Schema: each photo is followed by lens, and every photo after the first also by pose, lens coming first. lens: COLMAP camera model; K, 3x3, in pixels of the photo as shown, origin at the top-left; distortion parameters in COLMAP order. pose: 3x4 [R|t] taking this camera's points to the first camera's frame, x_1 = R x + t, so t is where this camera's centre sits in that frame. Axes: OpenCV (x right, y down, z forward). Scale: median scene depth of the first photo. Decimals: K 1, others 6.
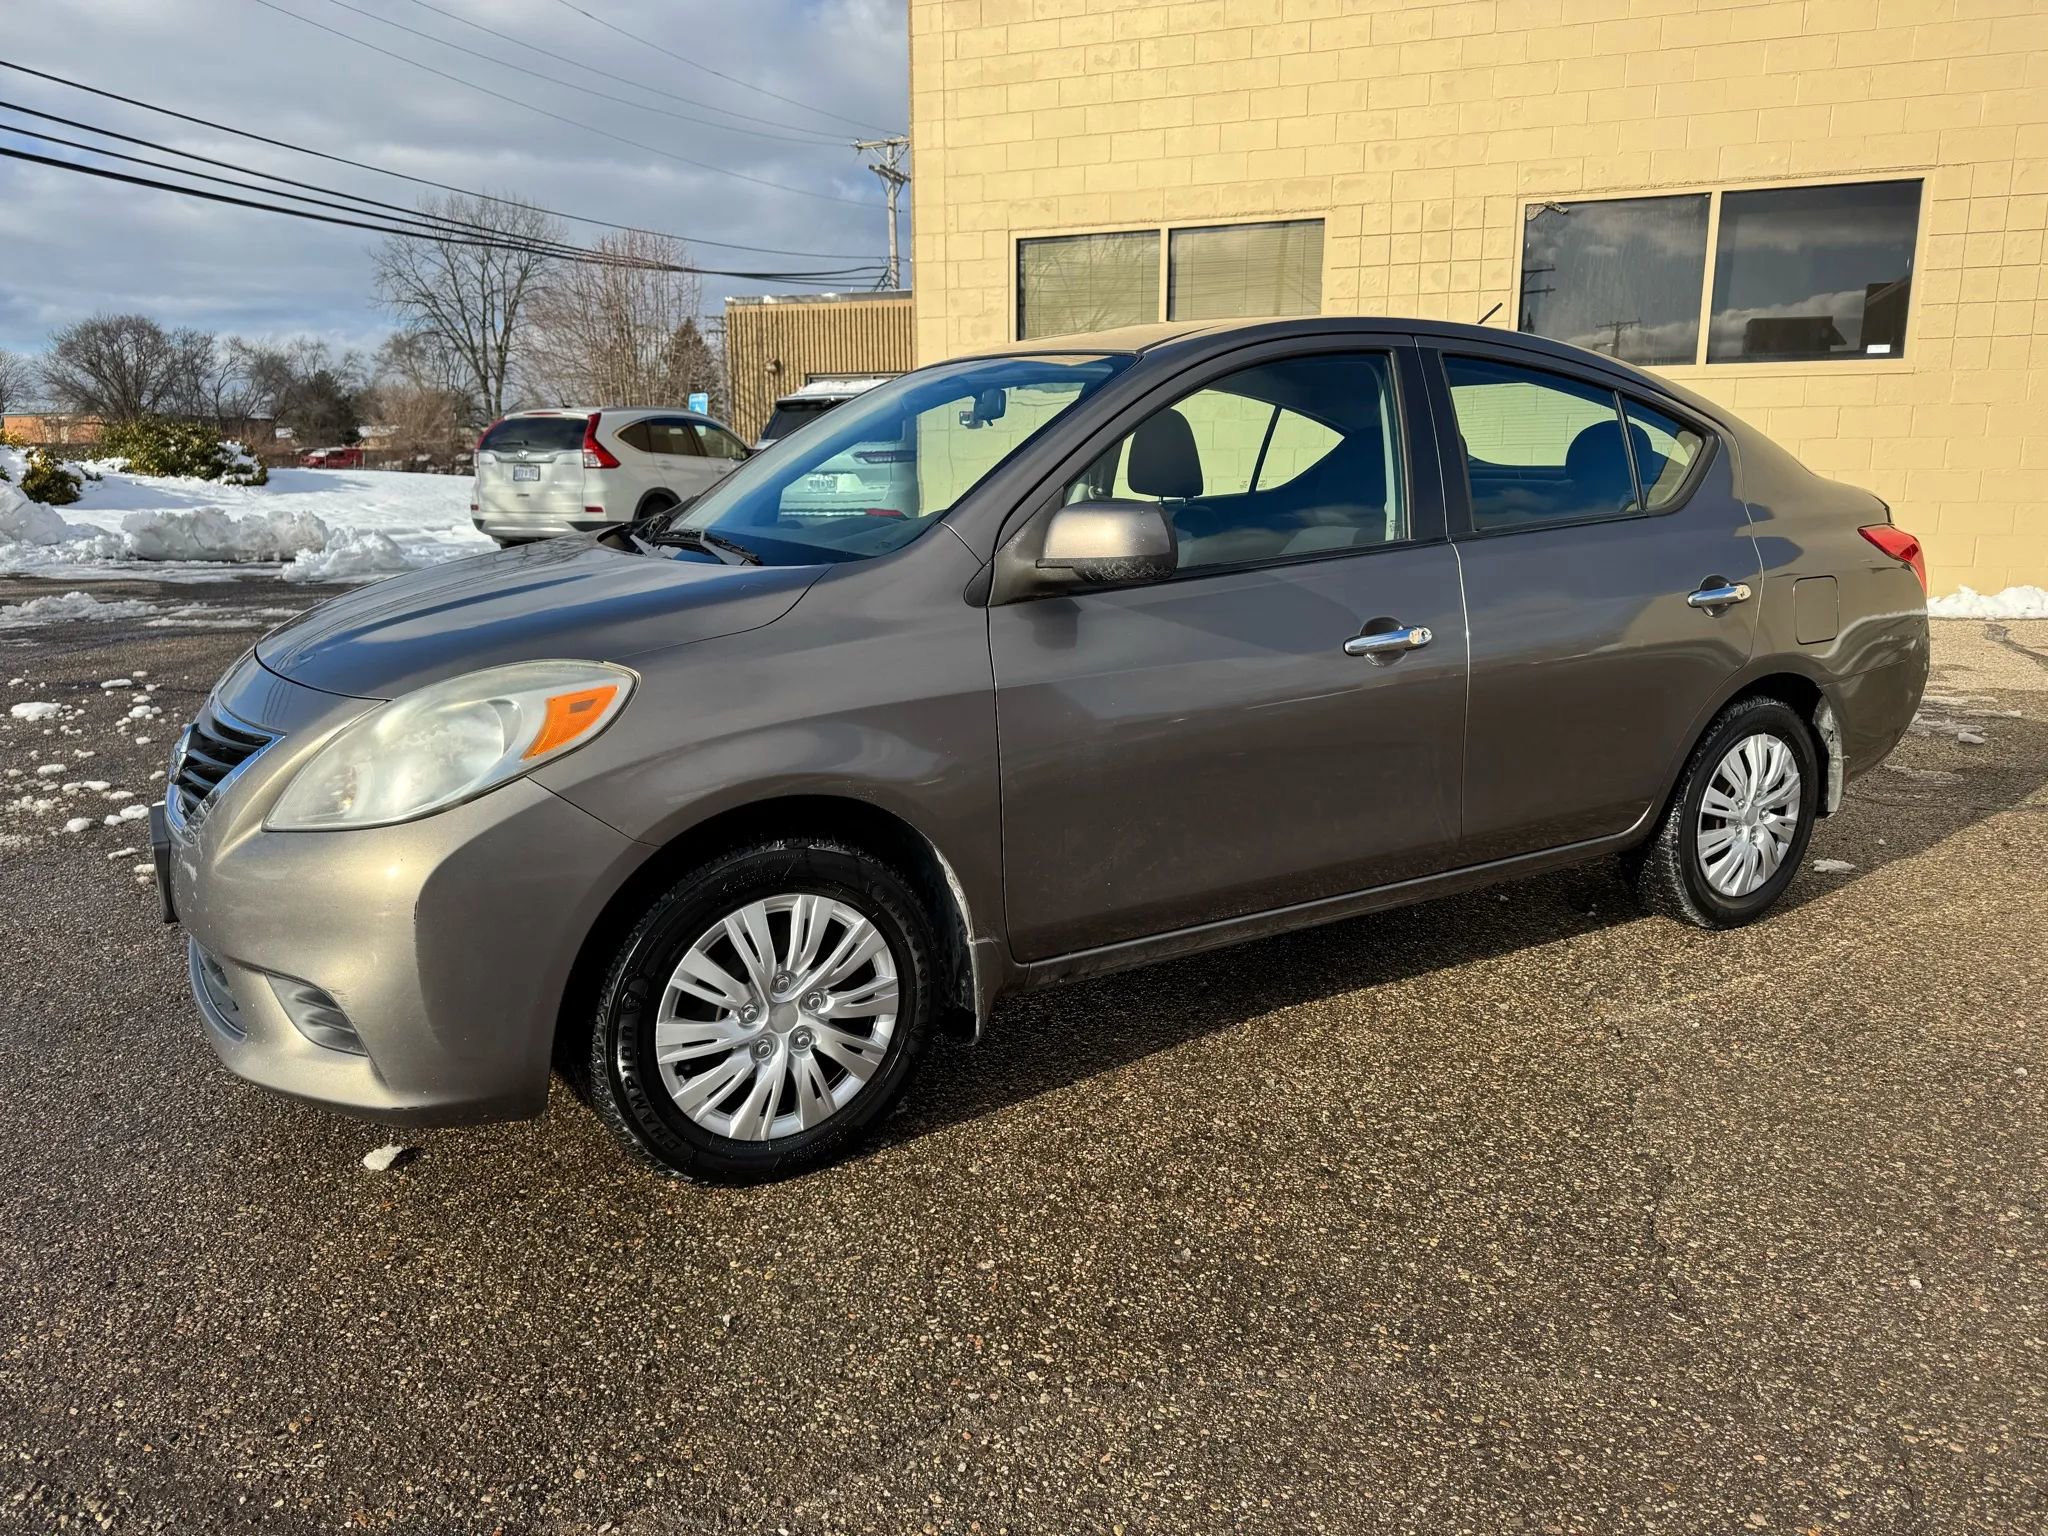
lens RADIAL K [[1450.1, 0, 1028.2], [0, 1450.1, 776.3], [0, 0, 1]] dist [0.054280, -0.071935]
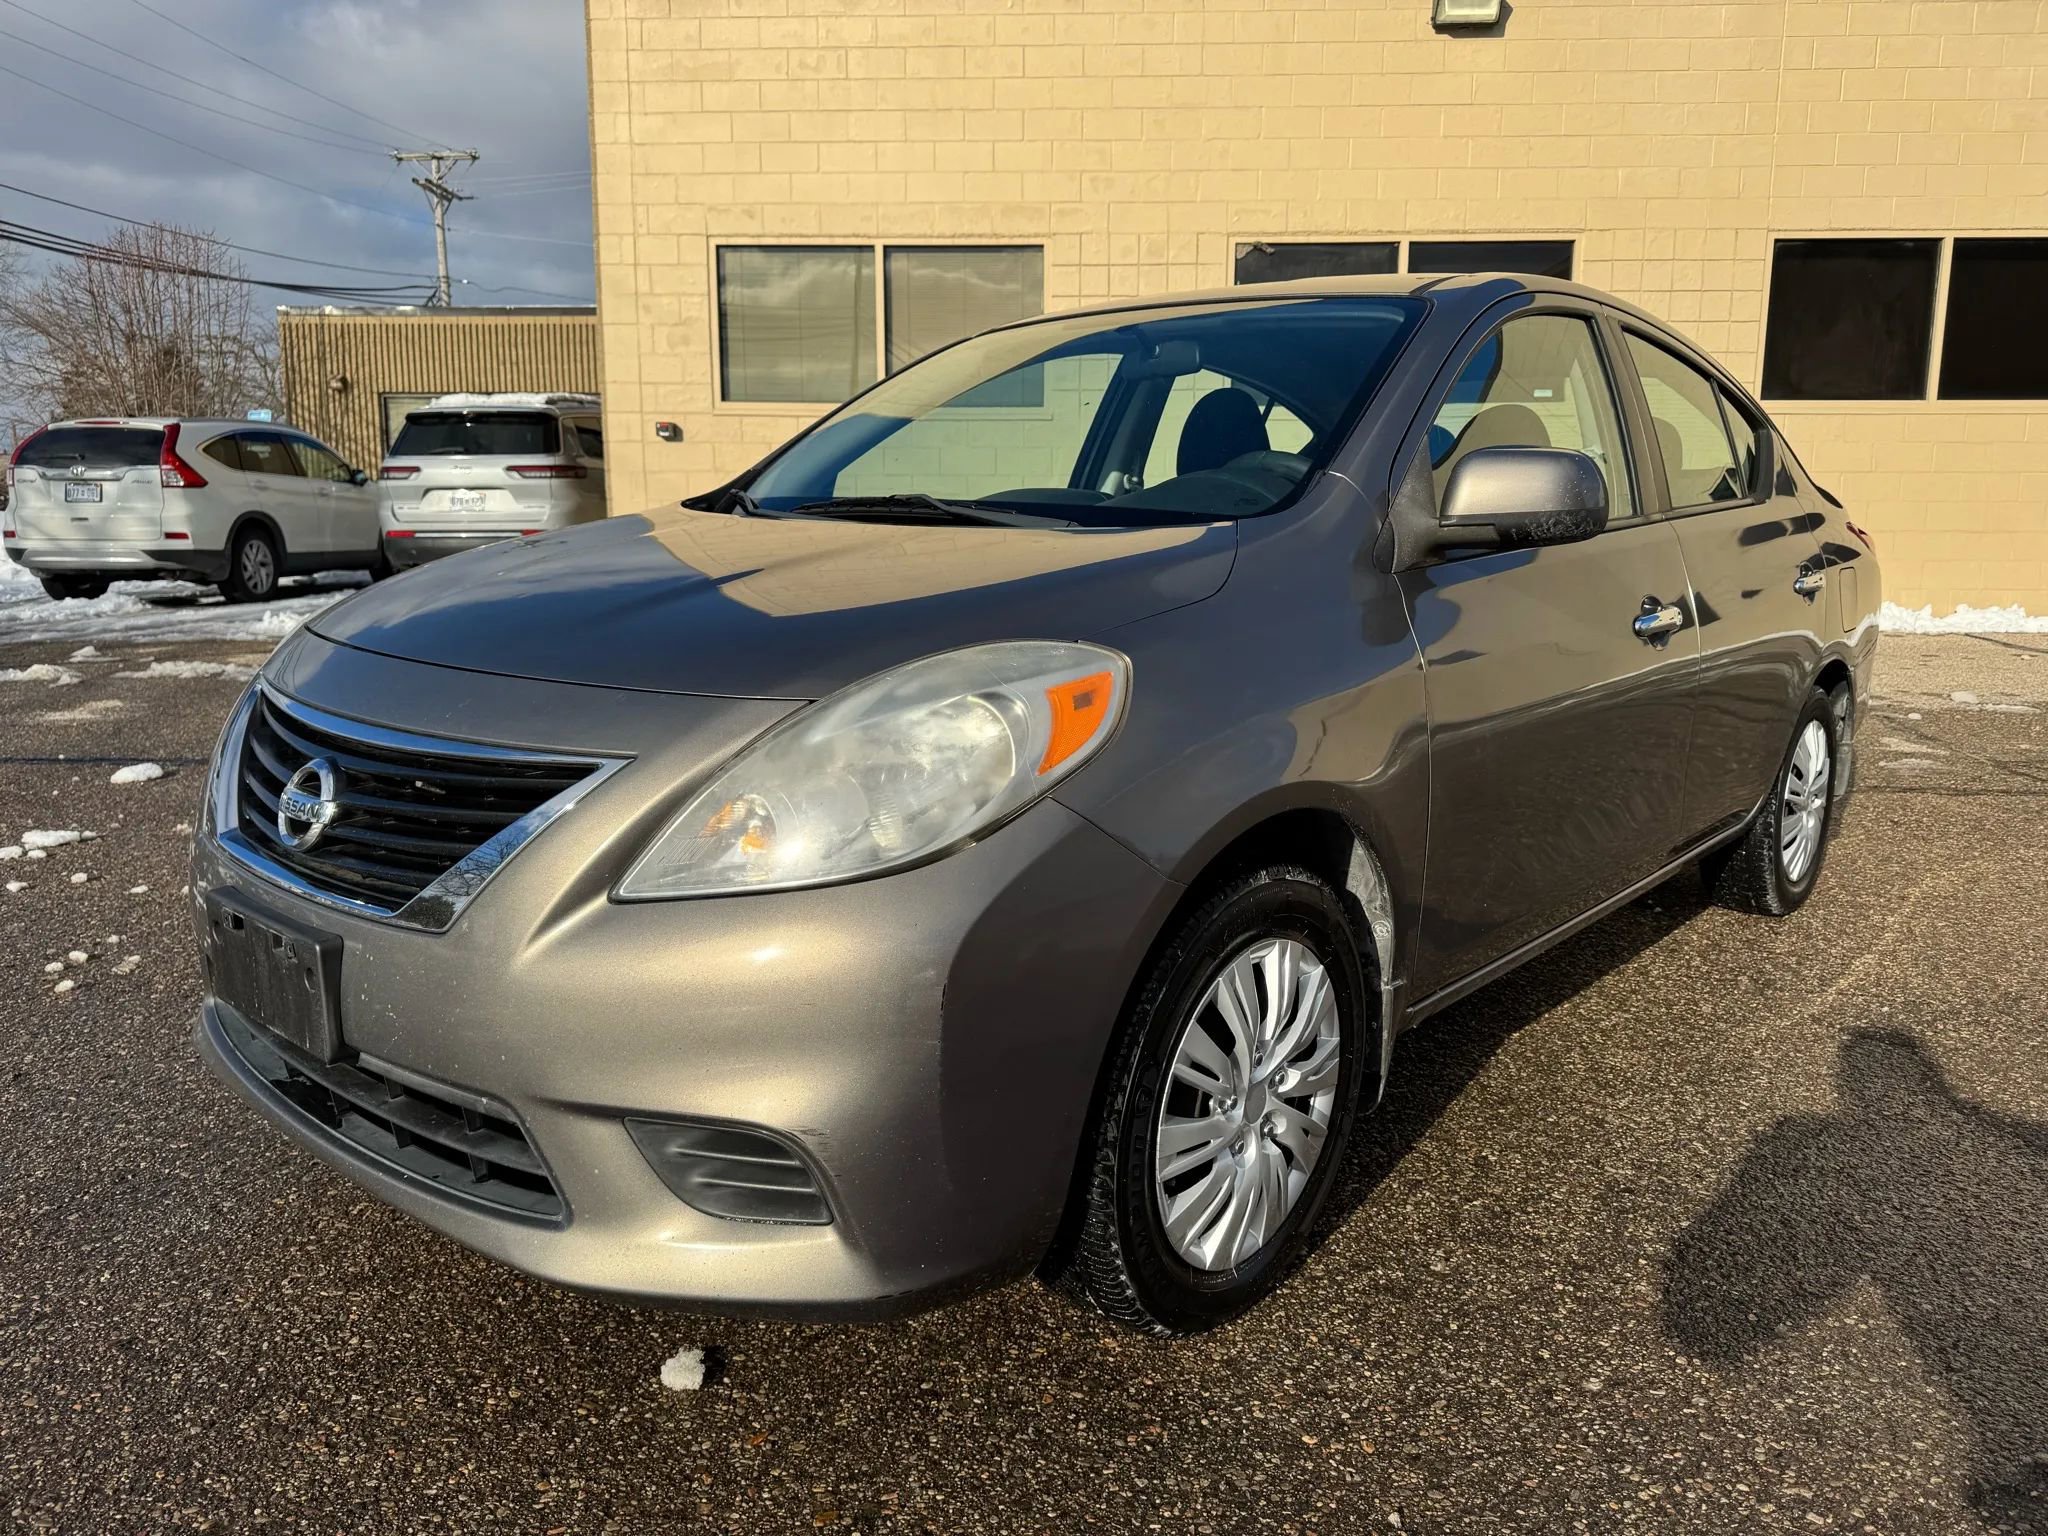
lens RADIAL K [[1454.6, 0, 1024.0], [0, 1454.6, 768.0], [0, 0, 1]] dist [0.034751, -0.041458]
pose [[0.952442, -0.043526, 0.301595, -0.125245], [0.054445, 0.998127, -0.027889, 0.001024], [-0.299816, 0.042983, 0.953028, 0.072049]]
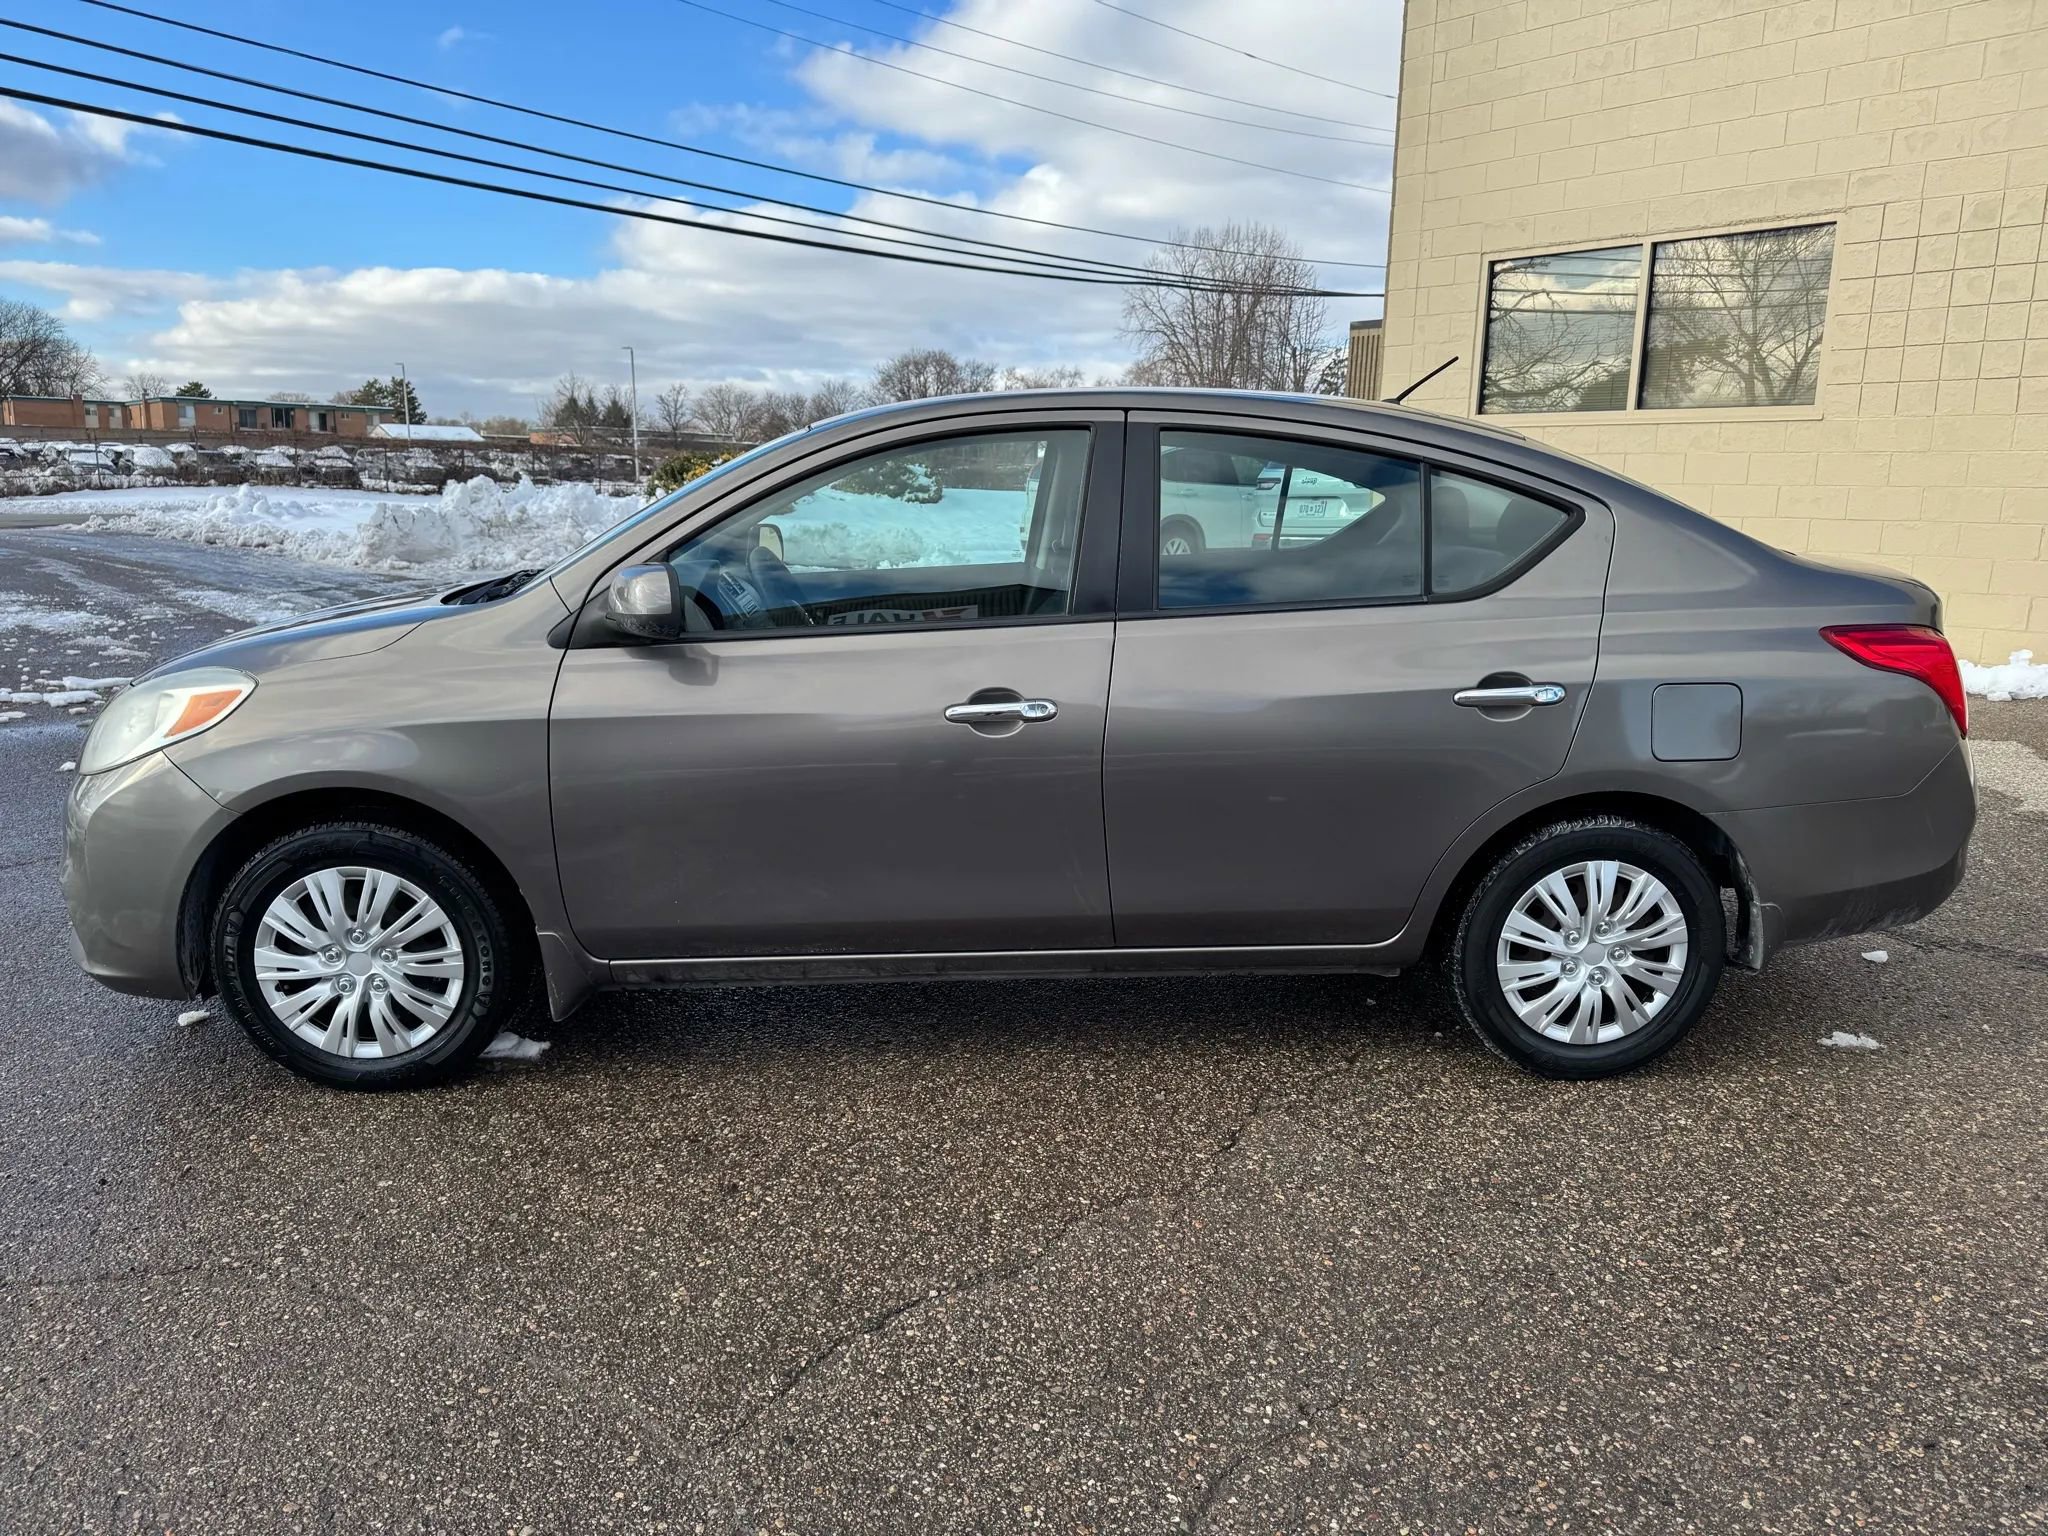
lens RADIAL K [[1486.1, 0, 1029.1], [0, 1486.1, 773.8], [0, 0, 1]] dist [0.033730, -0.036589]
pose [[0.881800, 0.104931, -0.459802, 0.222459], [-0.113241, 0.993522, 0.009558, -0.018105], [0.457826, 0.043640, 0.887970, 0.026391]]
